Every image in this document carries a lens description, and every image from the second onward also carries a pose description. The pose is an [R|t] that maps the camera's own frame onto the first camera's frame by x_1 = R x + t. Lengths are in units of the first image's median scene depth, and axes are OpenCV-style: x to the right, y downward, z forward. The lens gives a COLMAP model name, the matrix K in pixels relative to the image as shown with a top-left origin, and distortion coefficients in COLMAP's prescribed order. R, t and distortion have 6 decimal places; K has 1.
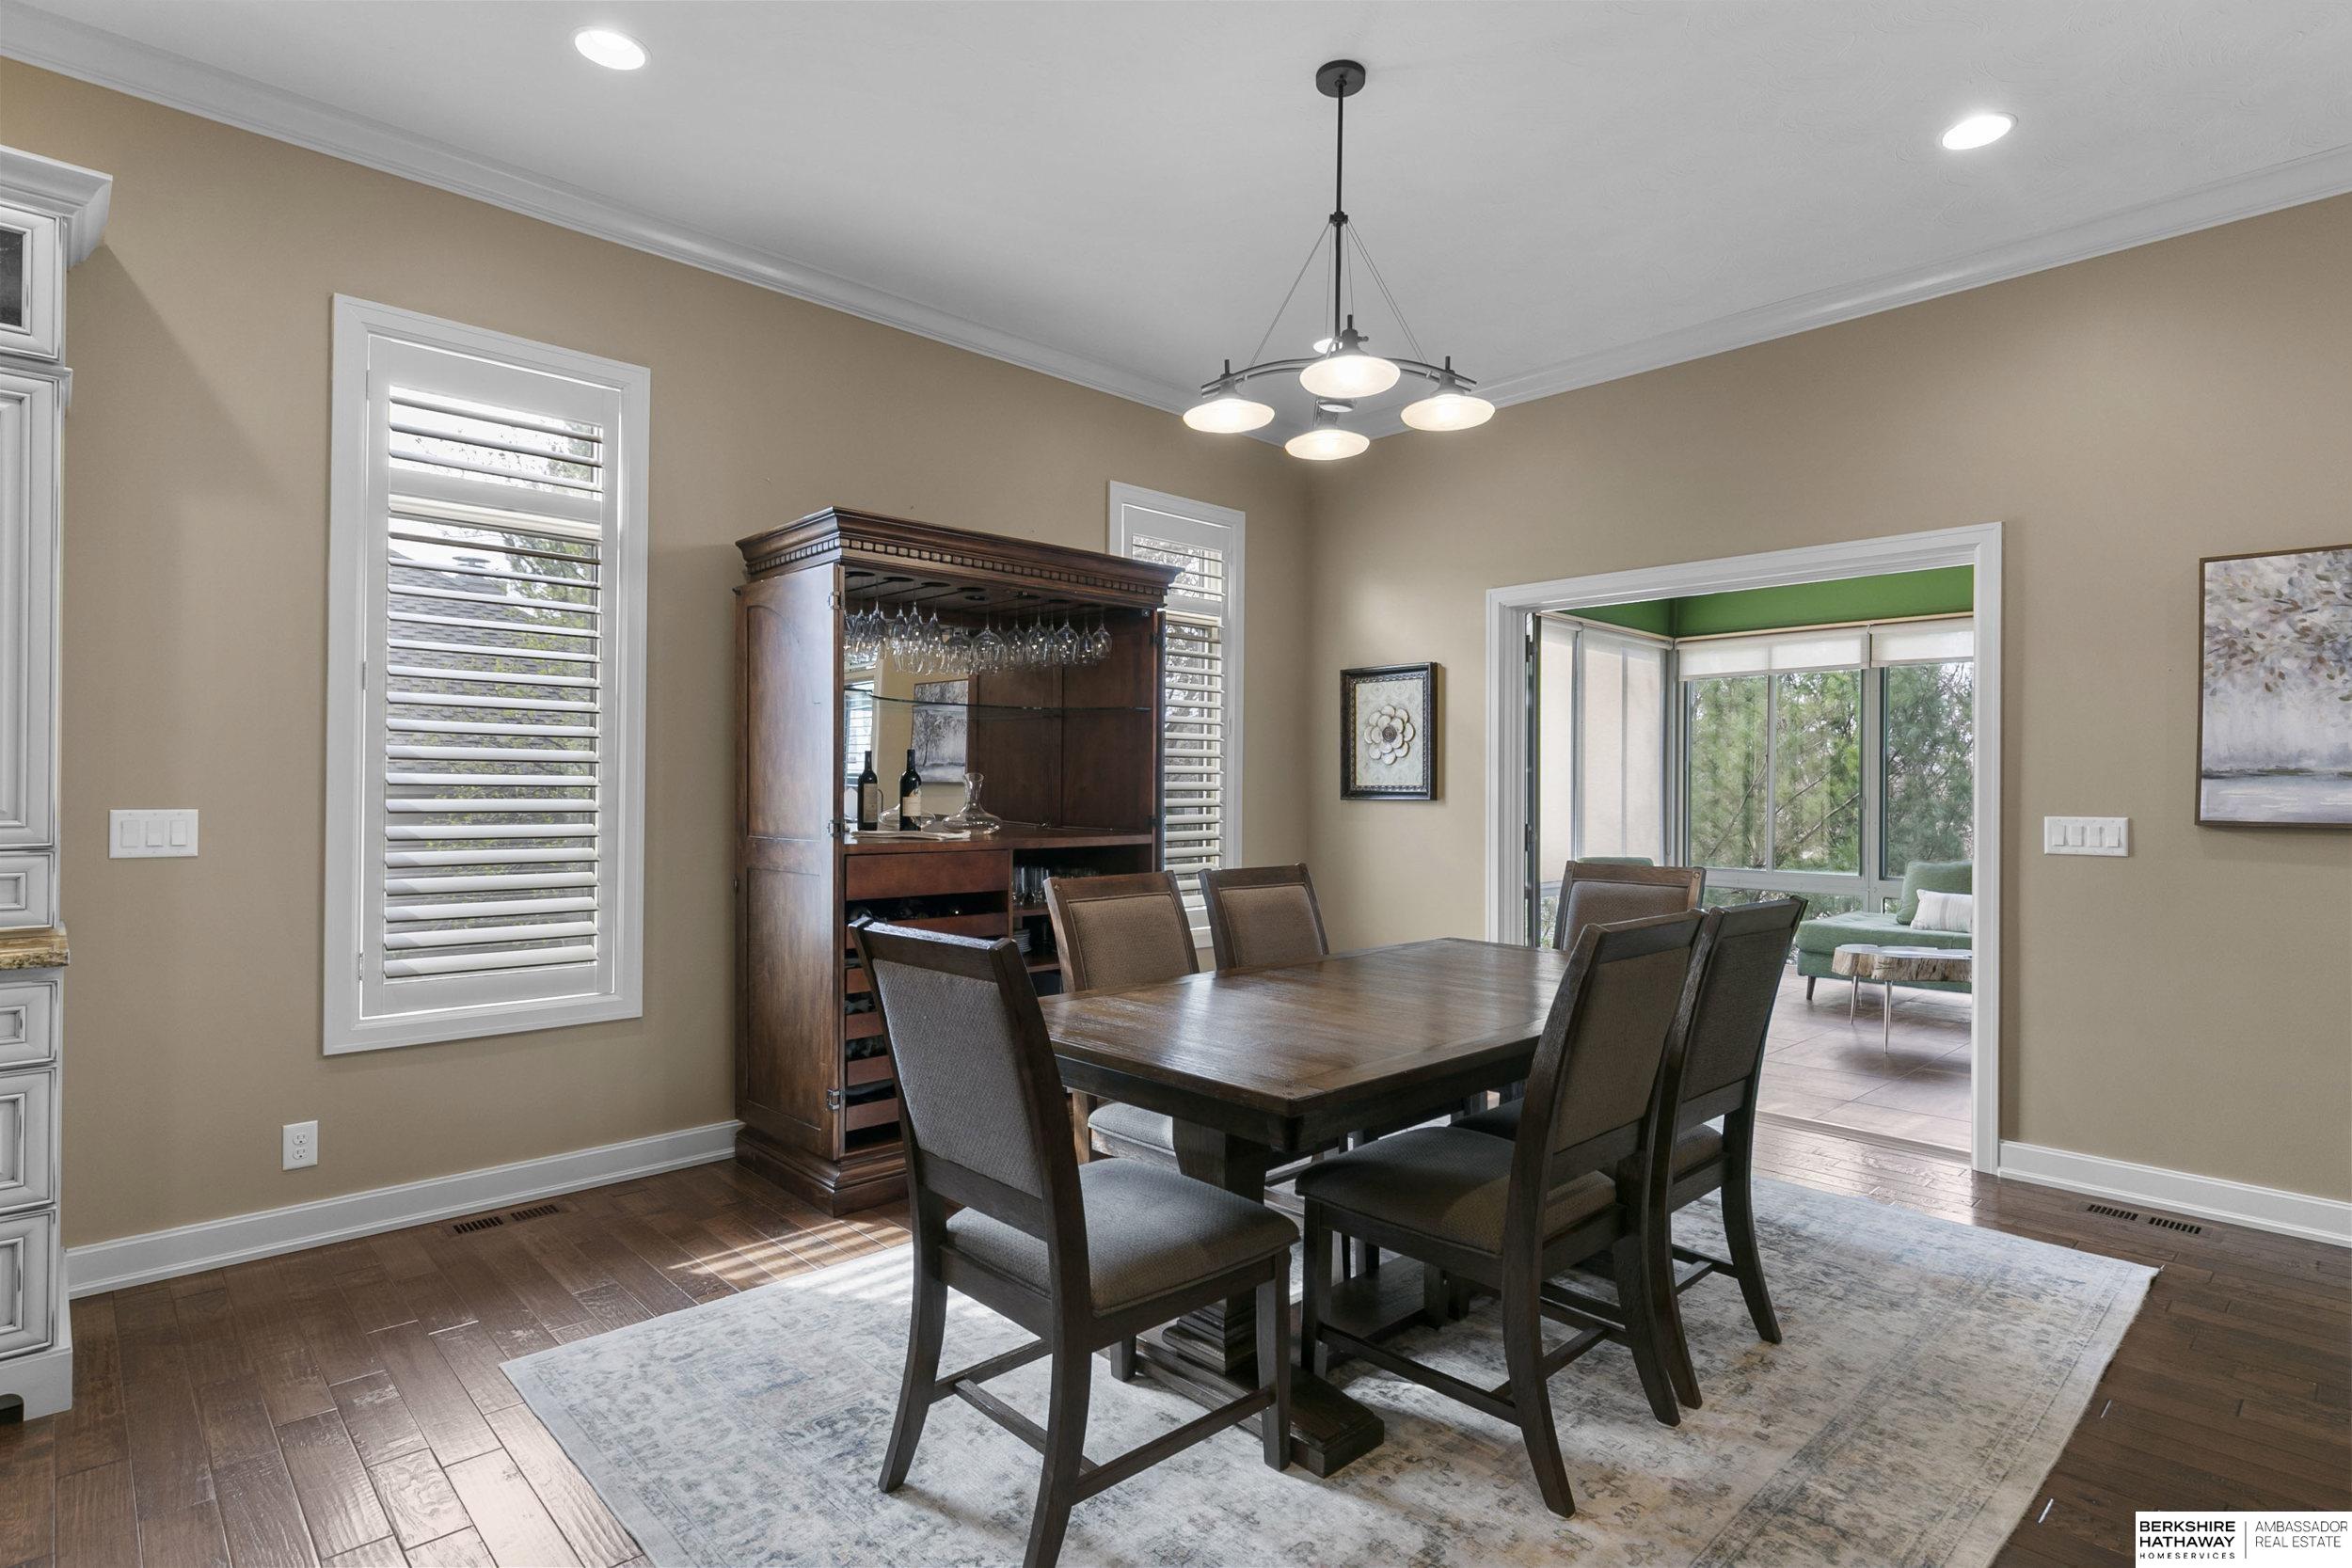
lens RADIAL K [[1180.9, 0, 1183.6], [0, 1180.9, 790.7], [0, 0, 1]] dist [-0.001212, -0.001452]
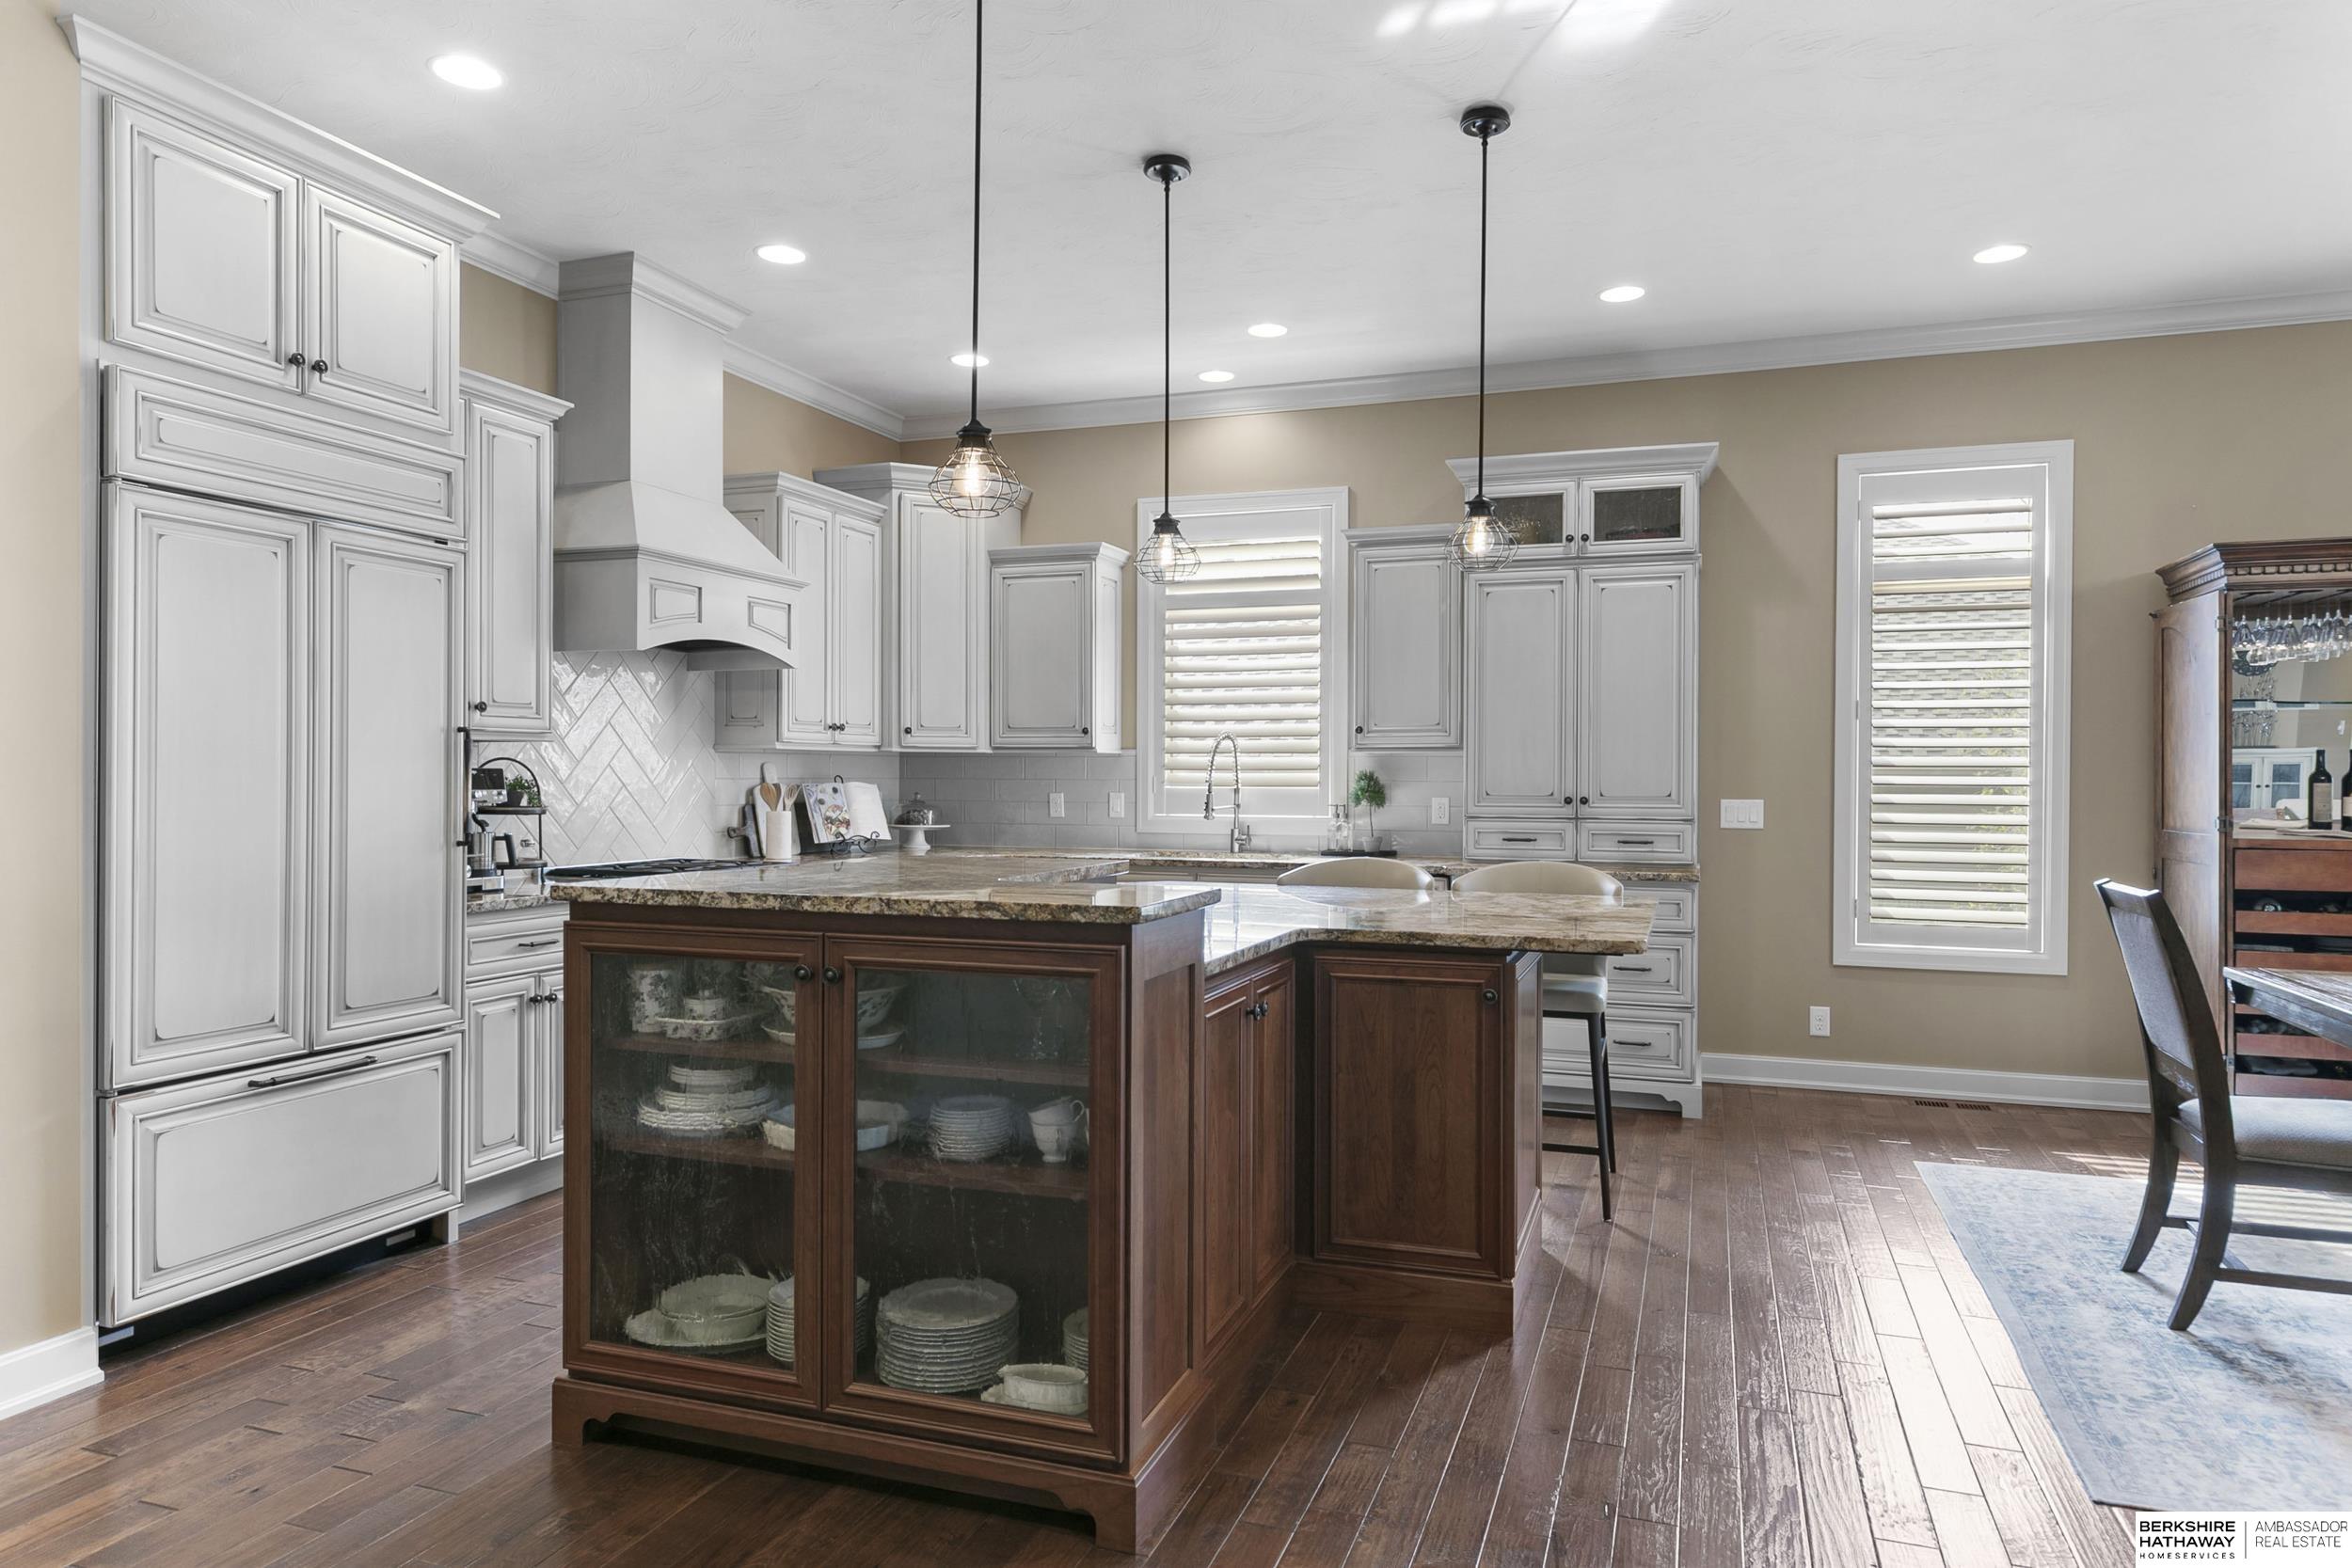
lens RADIAL K [[1420.2, 0, 1193.9], [0, 1420.2, 775.1], [0, 0, 1]] dist [-0.003079, -0.000708]
pose [[0.444115, -0.003896, -0.895962, 0.466923], [0.000563, 0.999992, -0.004069, -0.009601], [0.895970, 0.001302, 0.444113, -0.469958]]
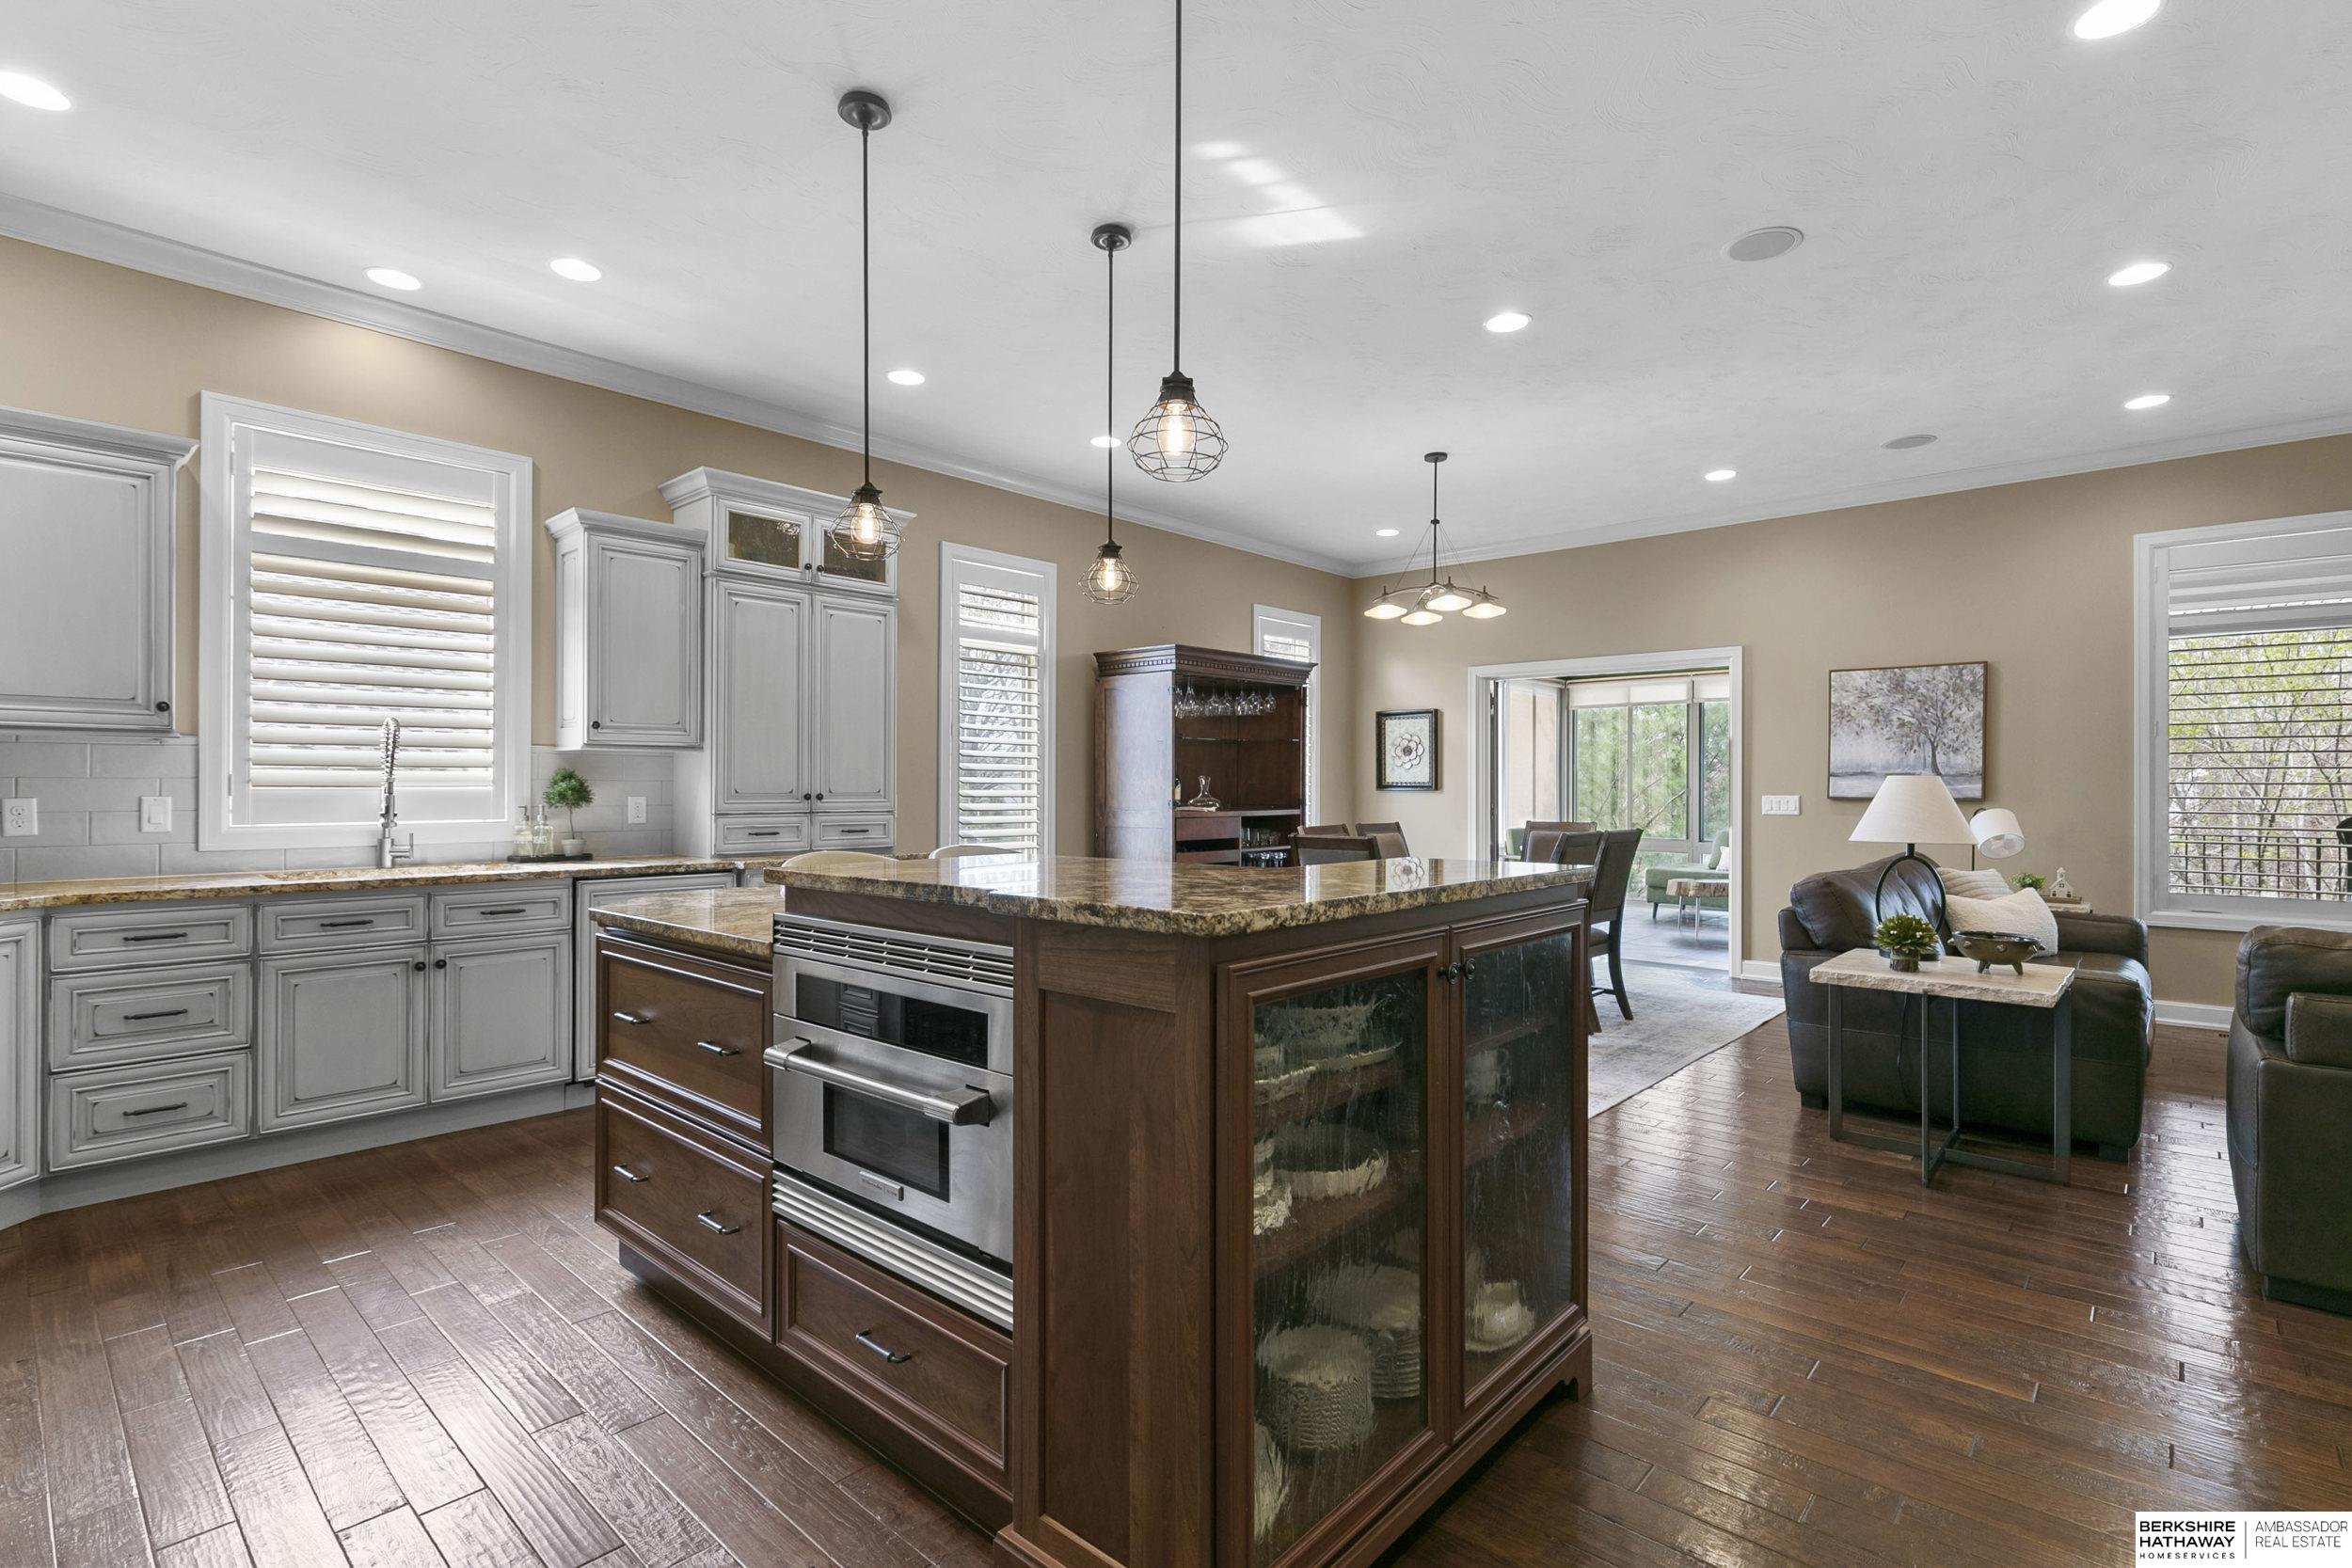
lens RADIAL K [[1102.3, 0, 1175.3], [0, 1102.3, 788.6], [0, 0, 1]] dist [-0.003953, 0.001248]
pose [[0.997486, -0.004808, 0.070693, -0.407345], [0.004682, 0.999987, 0.001949, 0.001457], [-0.070702, -0.001613, 0.997496, -0.821836]]
